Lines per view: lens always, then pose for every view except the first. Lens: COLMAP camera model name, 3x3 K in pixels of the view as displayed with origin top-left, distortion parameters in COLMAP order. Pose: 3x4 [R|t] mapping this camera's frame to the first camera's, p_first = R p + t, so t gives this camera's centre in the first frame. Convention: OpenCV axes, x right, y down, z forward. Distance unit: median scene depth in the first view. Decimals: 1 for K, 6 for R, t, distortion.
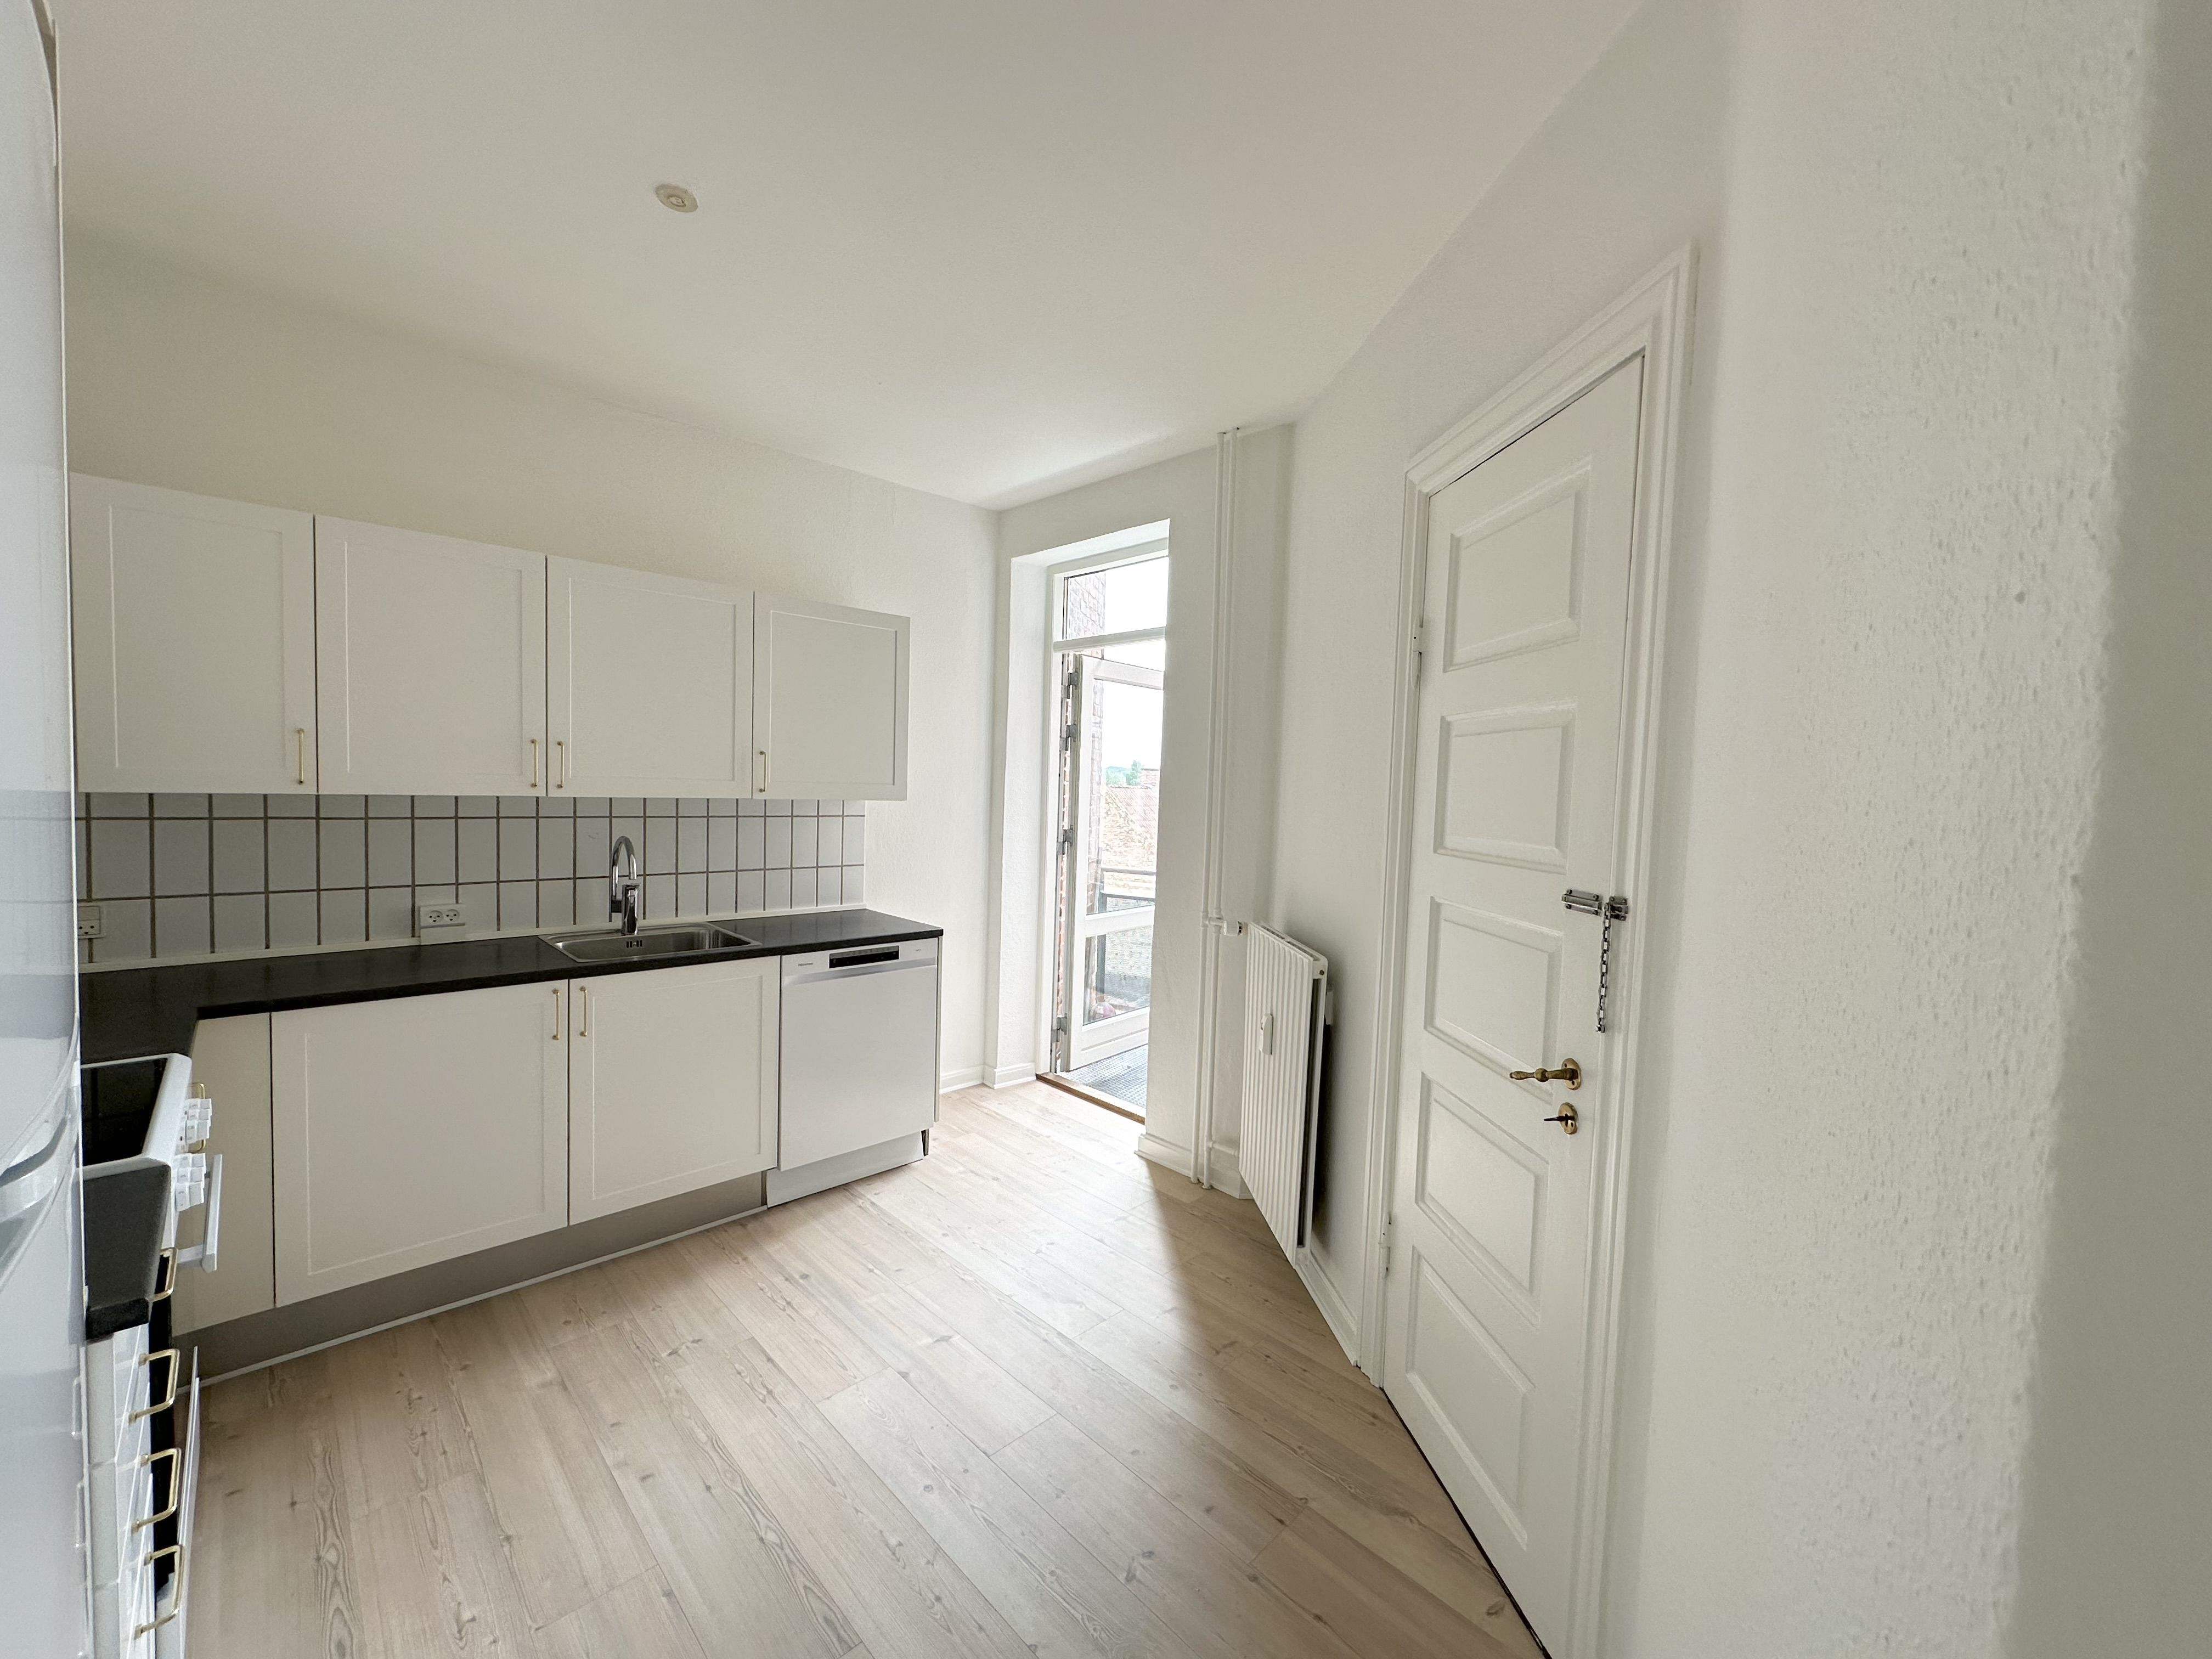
lens RADIAL K [[882.3, 0, 1119.4], [0, 882.3, 828.3], [0, 0, 1]] dist [-0.013387, 0.001197]
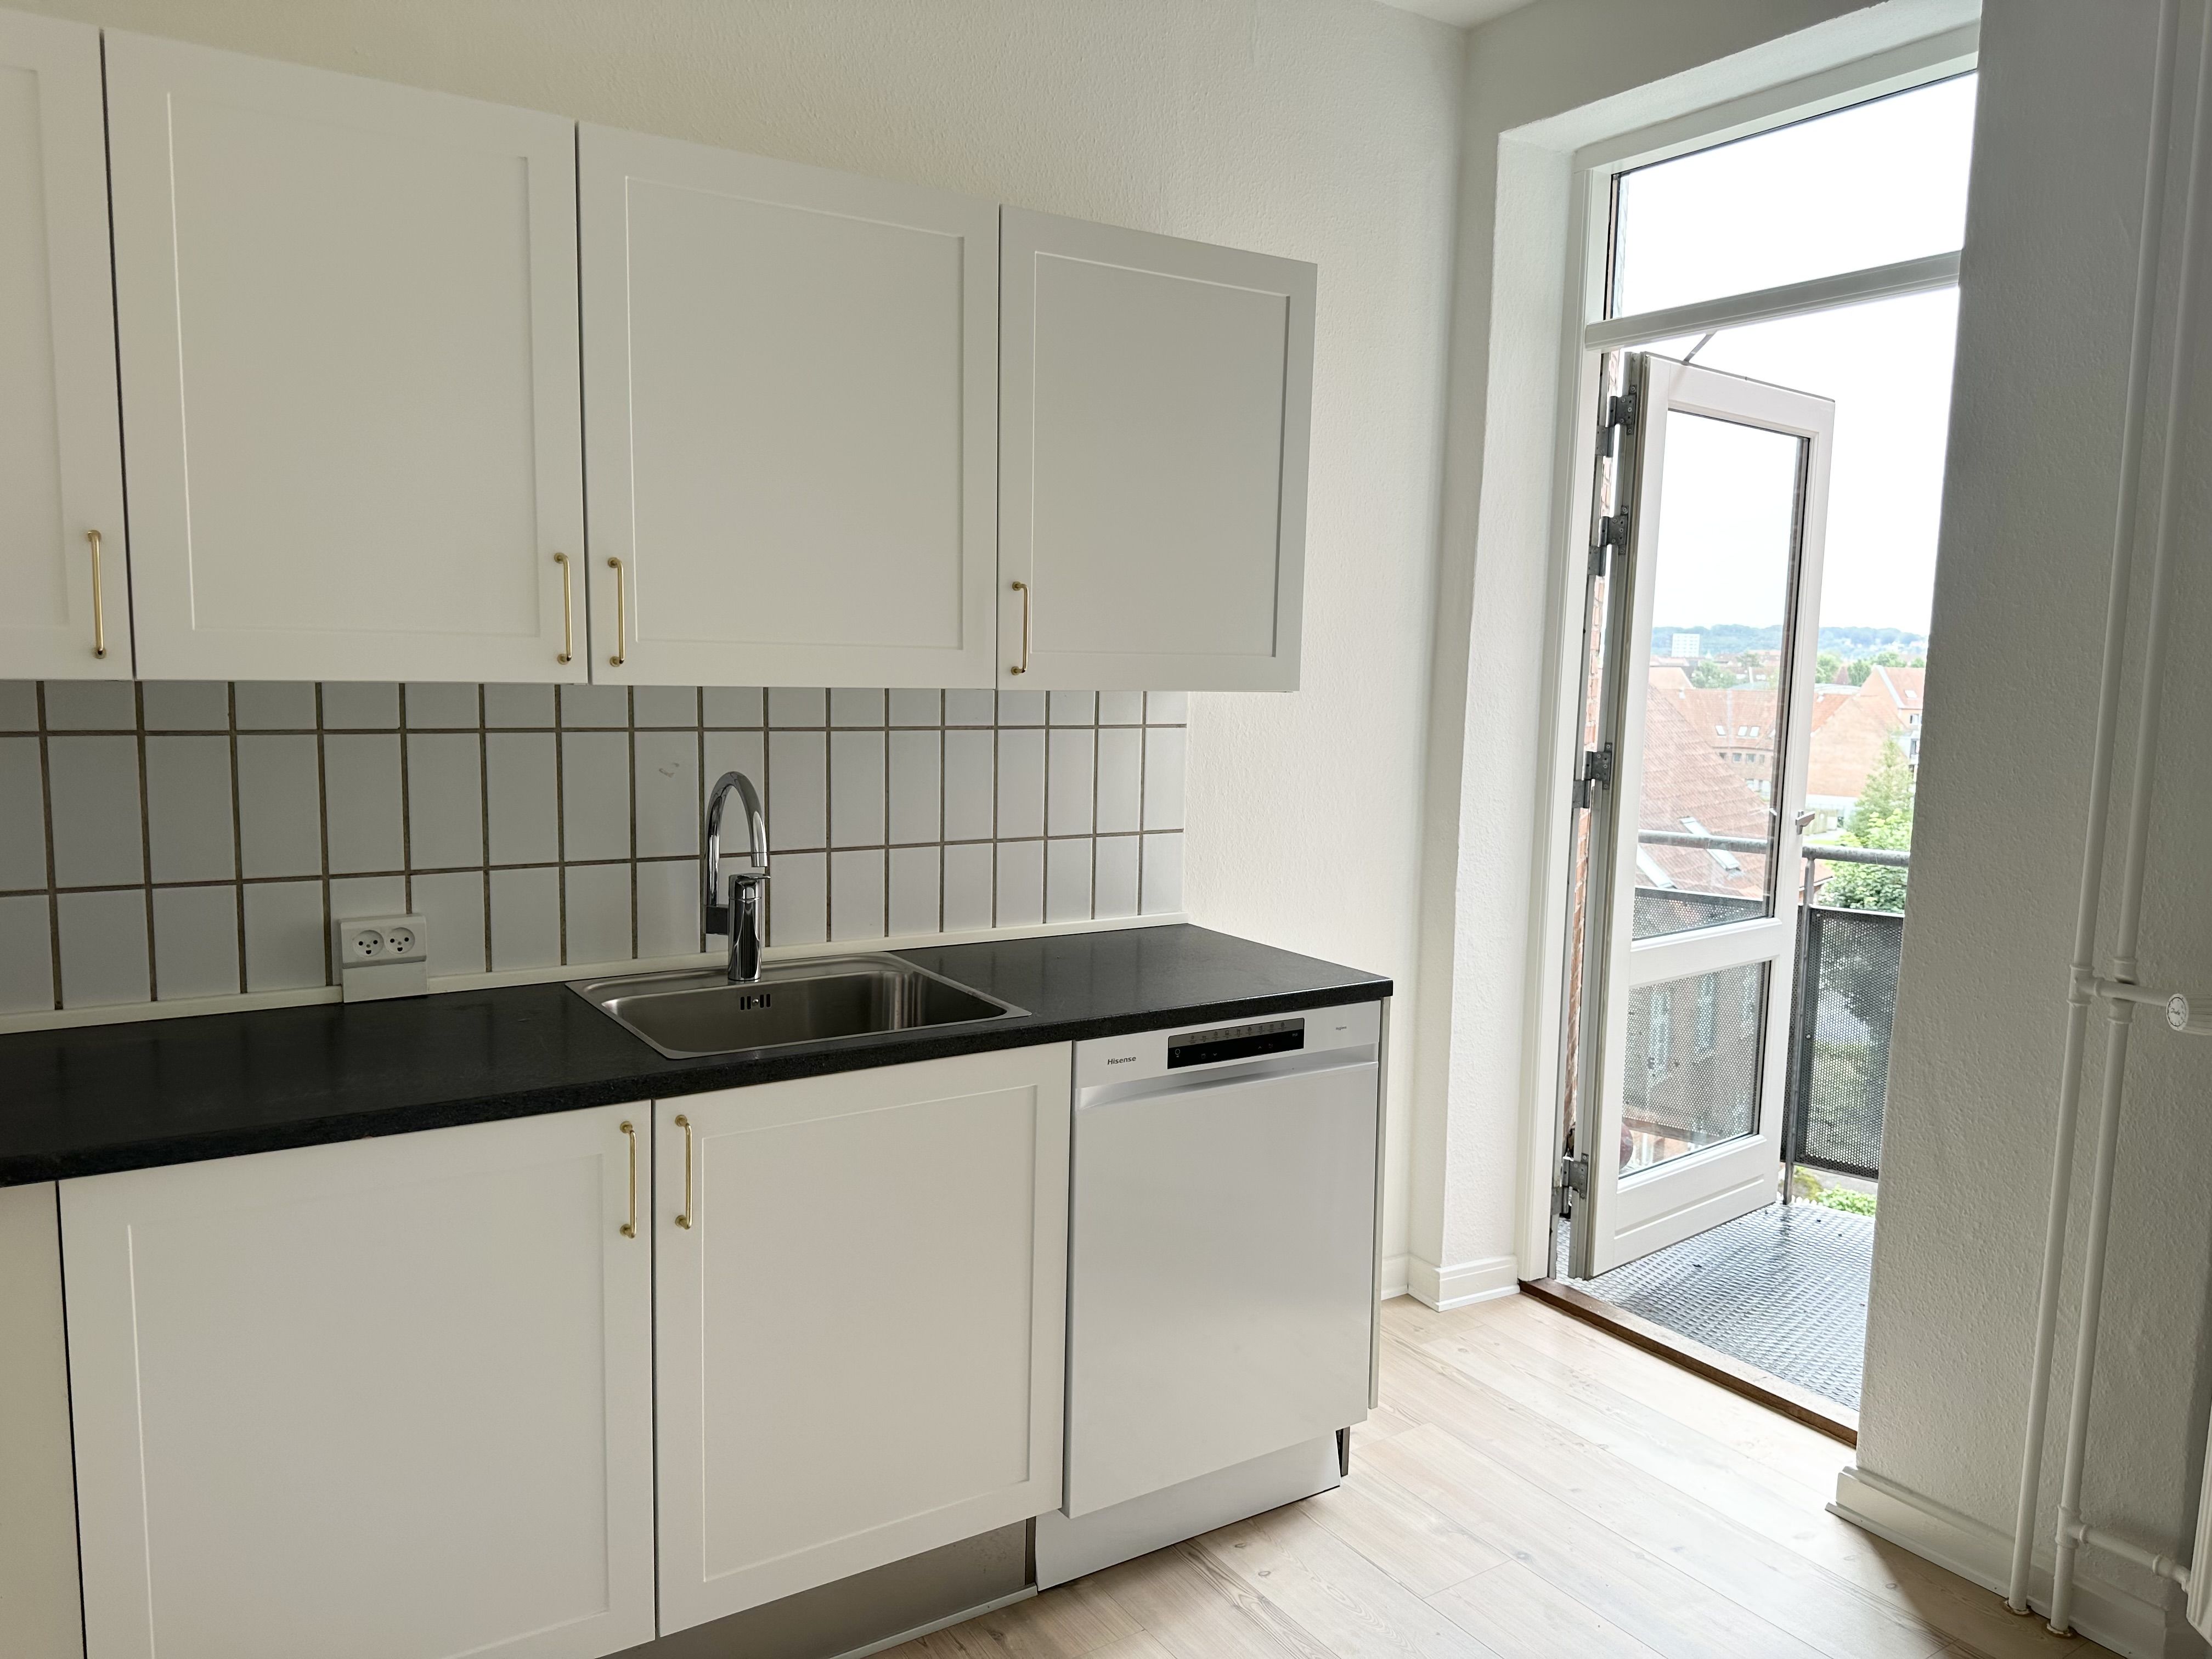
lens RADIAL K [[1540.9, 0, 1100.2], [0, 1540.9, 830.6], [0, 0, 1]] dist [0.021289, -0.031964]
pose [[0.980662, 0.012105, -0.195334, -0.204758], [-0.000265, 0.998167, 0.060526, -0.007798], [0.195709, -0.059303, 0.978867, 0.233174]]
